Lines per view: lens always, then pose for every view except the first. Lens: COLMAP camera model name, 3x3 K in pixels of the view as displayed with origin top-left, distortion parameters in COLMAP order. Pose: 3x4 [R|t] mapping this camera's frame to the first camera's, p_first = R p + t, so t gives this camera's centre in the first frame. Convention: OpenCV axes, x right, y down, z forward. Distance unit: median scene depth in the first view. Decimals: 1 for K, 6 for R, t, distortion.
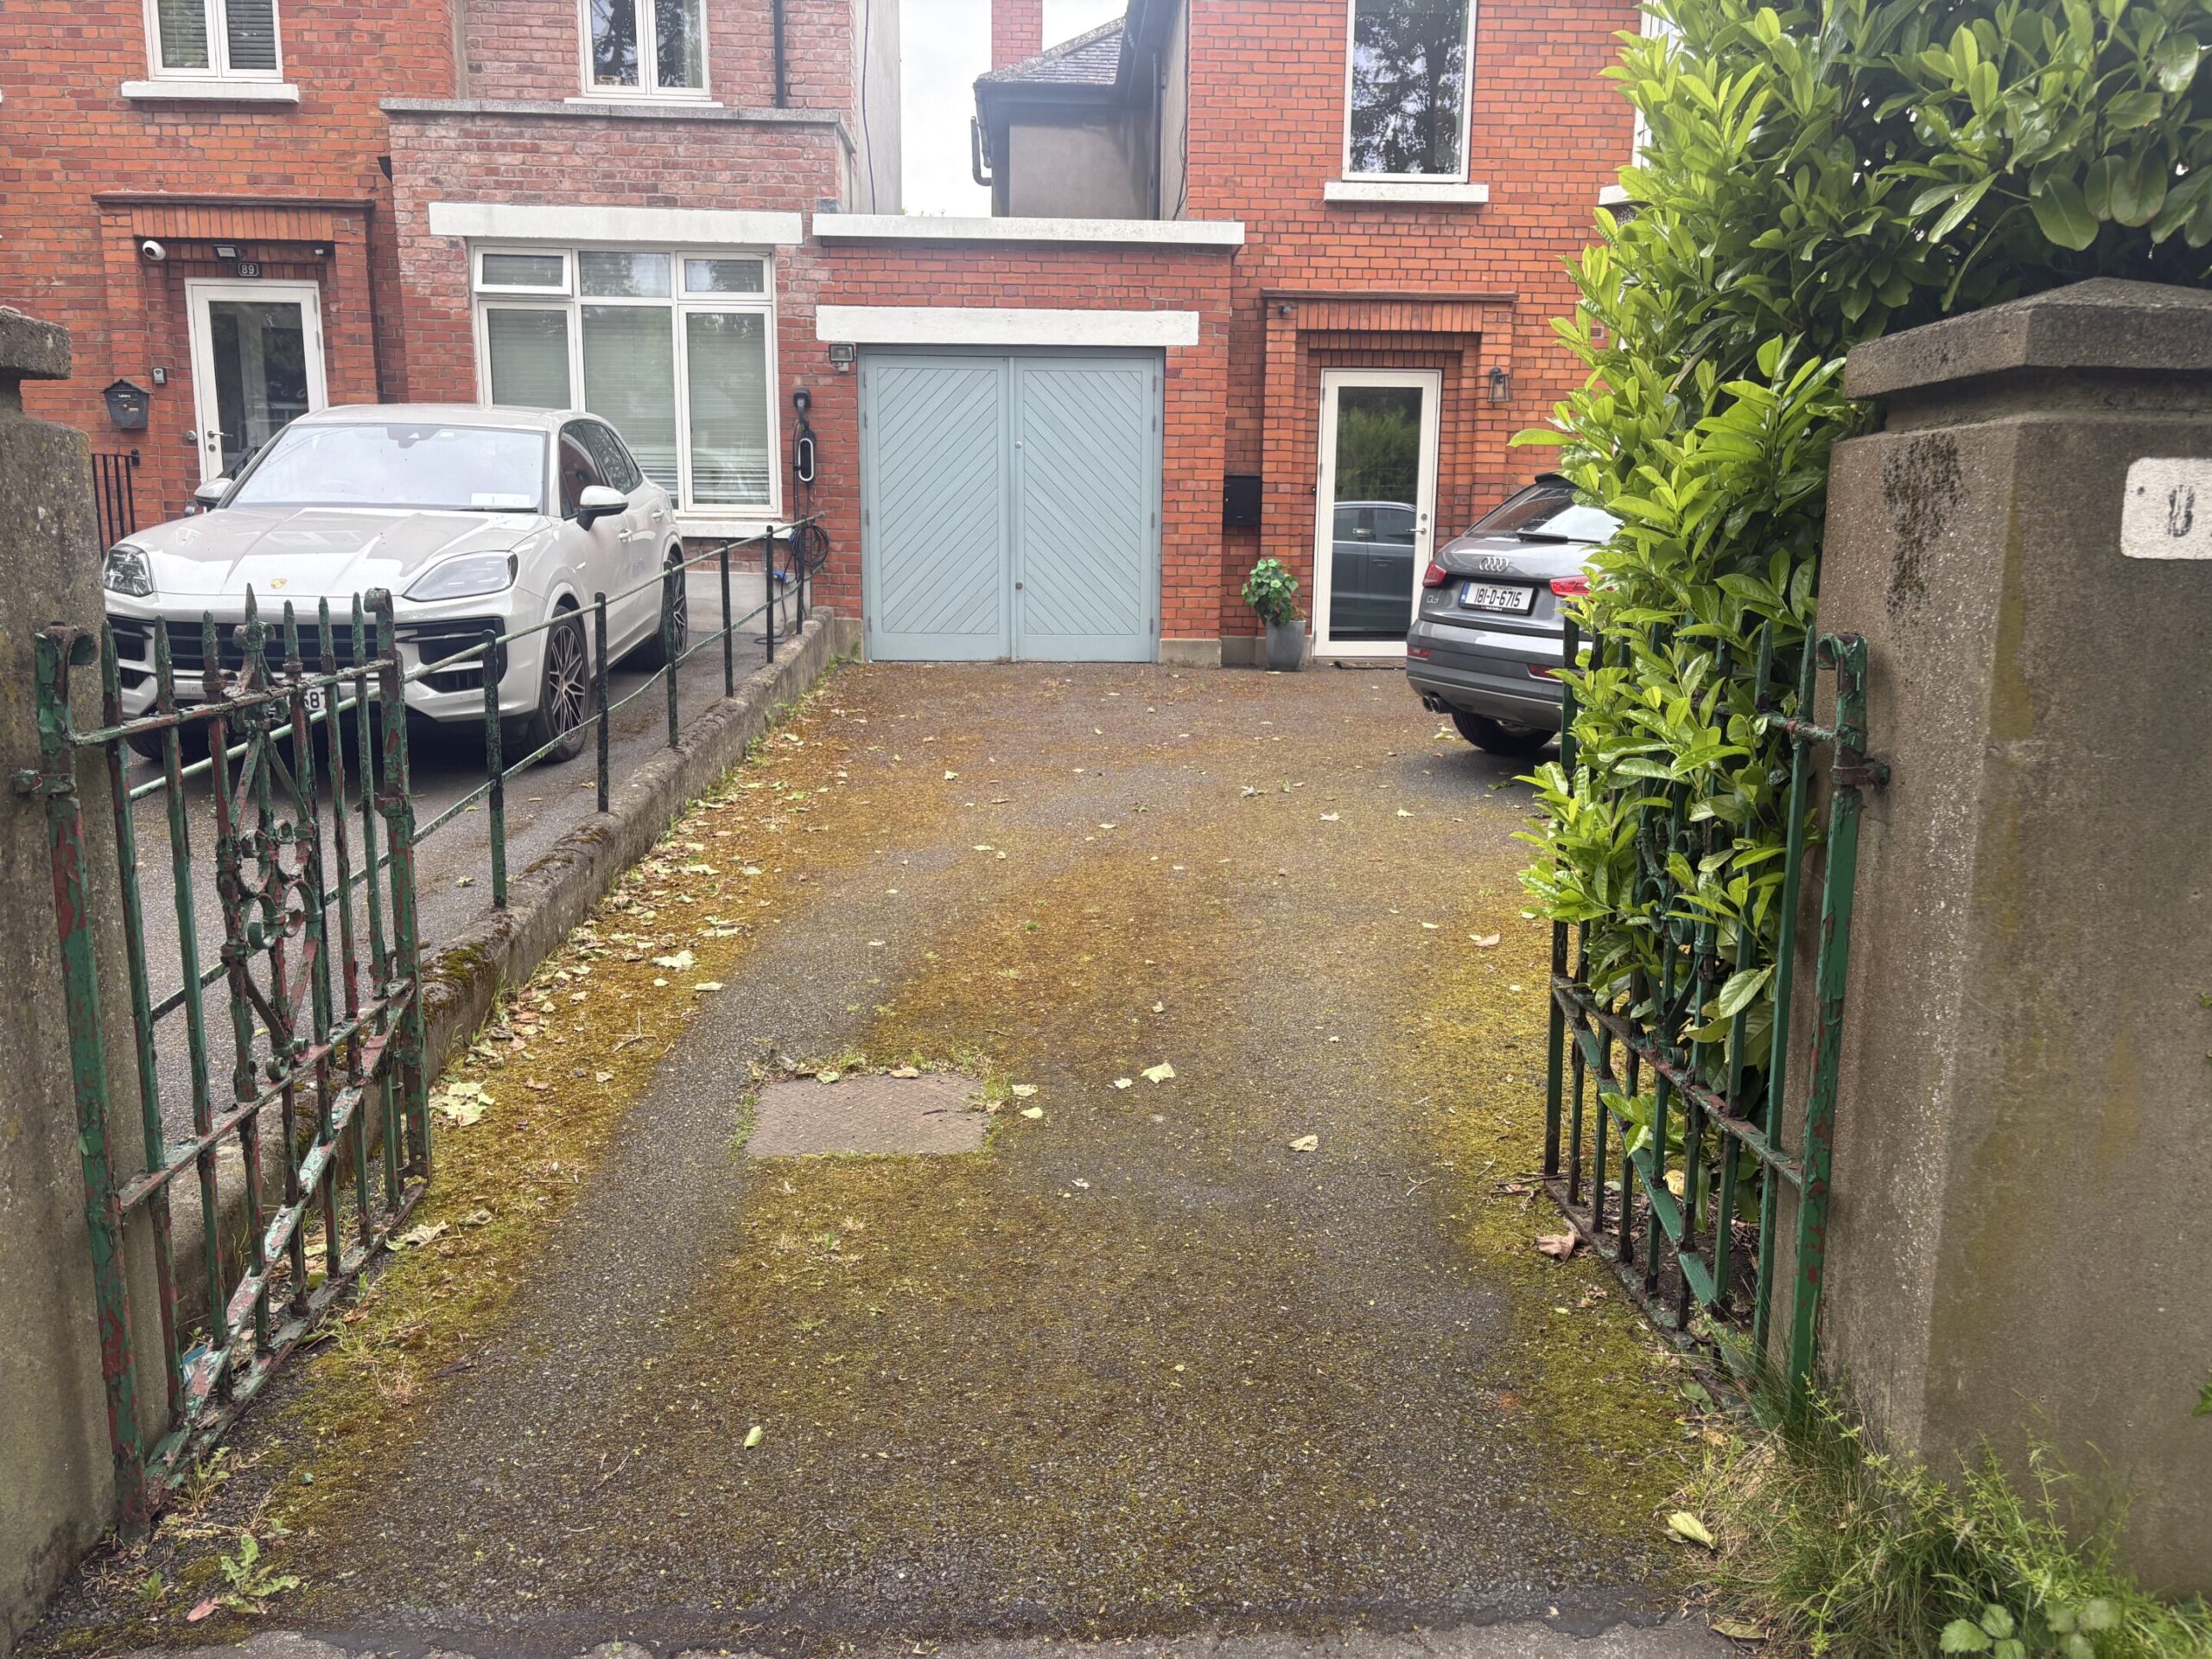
lens RADIAL K [[1668.5, 0, 1111.4], [0, 1668.5, 829.0], [0, 0, 1]] dist [0.057613, -0.056754]
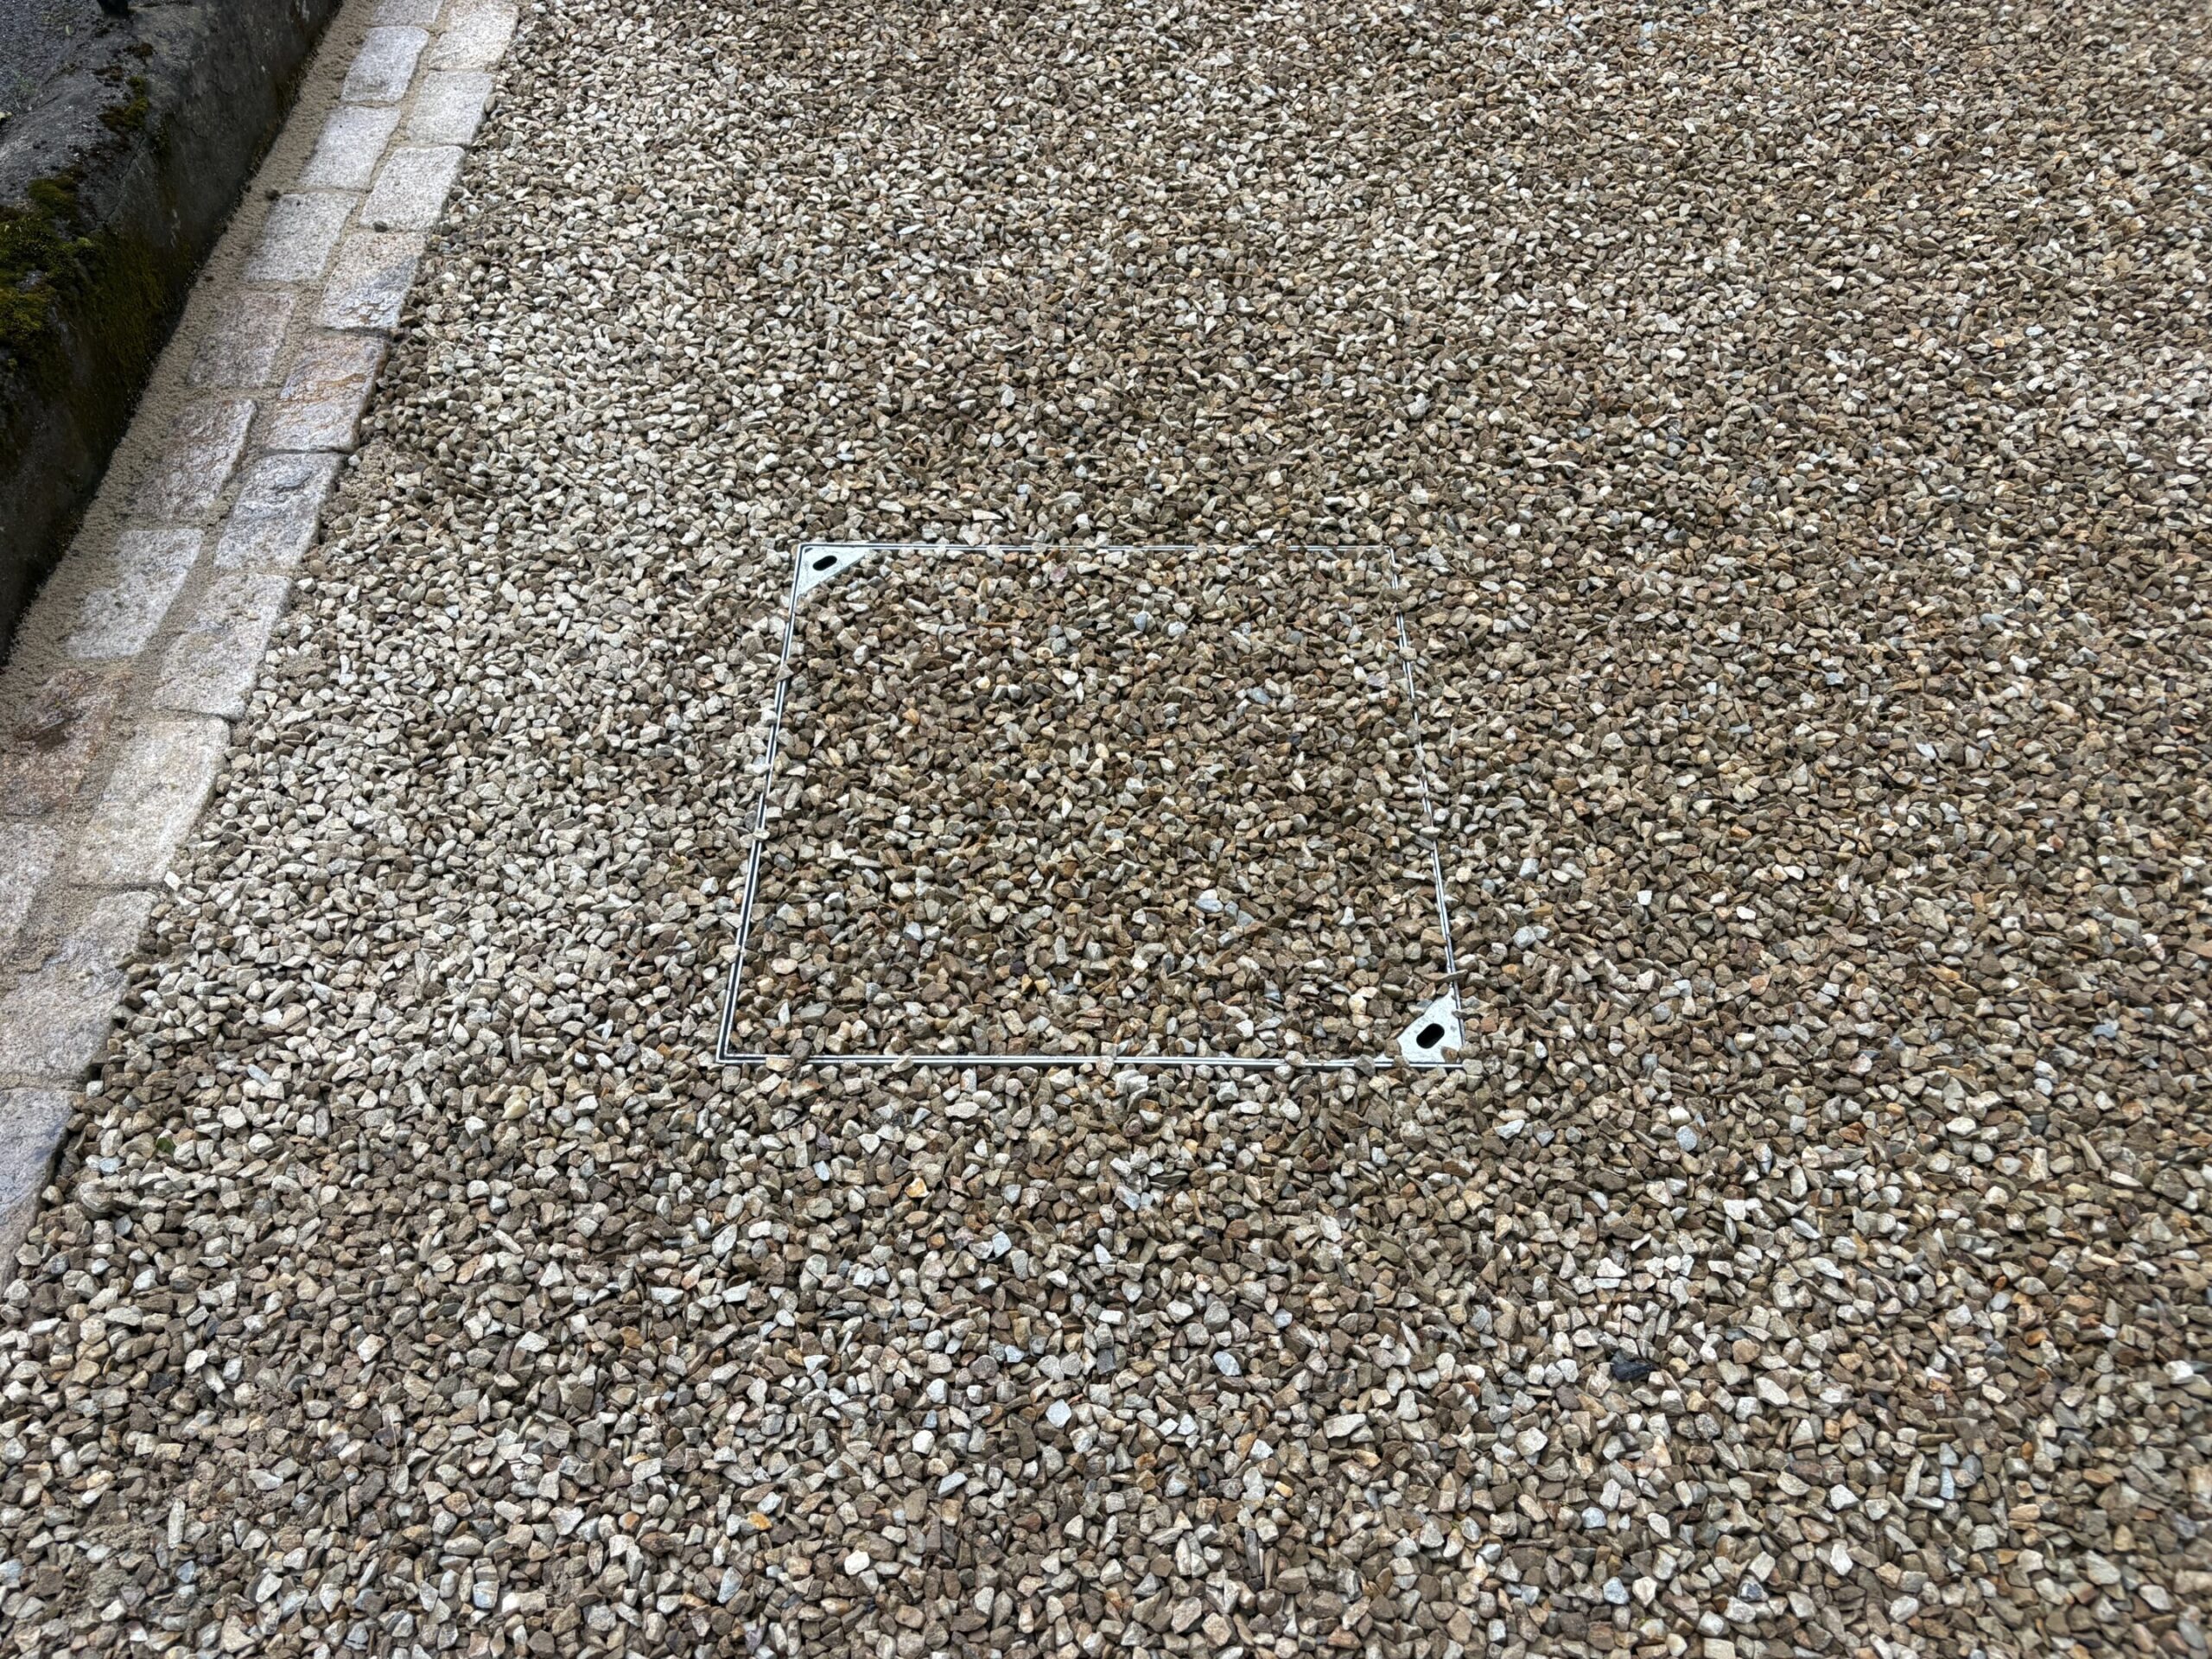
lens RADIAL K [[1766.0, 0, 1062.0], [0, 1766.0, 825.9], [0, 0, 1]] dist [0.032916, -0.000988]
pose [[0.998121, 0.040170, -0.046279, -0.042231], [-0.001785, 0.773929, 0.633269, -0.028843], [0.061255, -0.631997, 0.772546, 0.213902]]
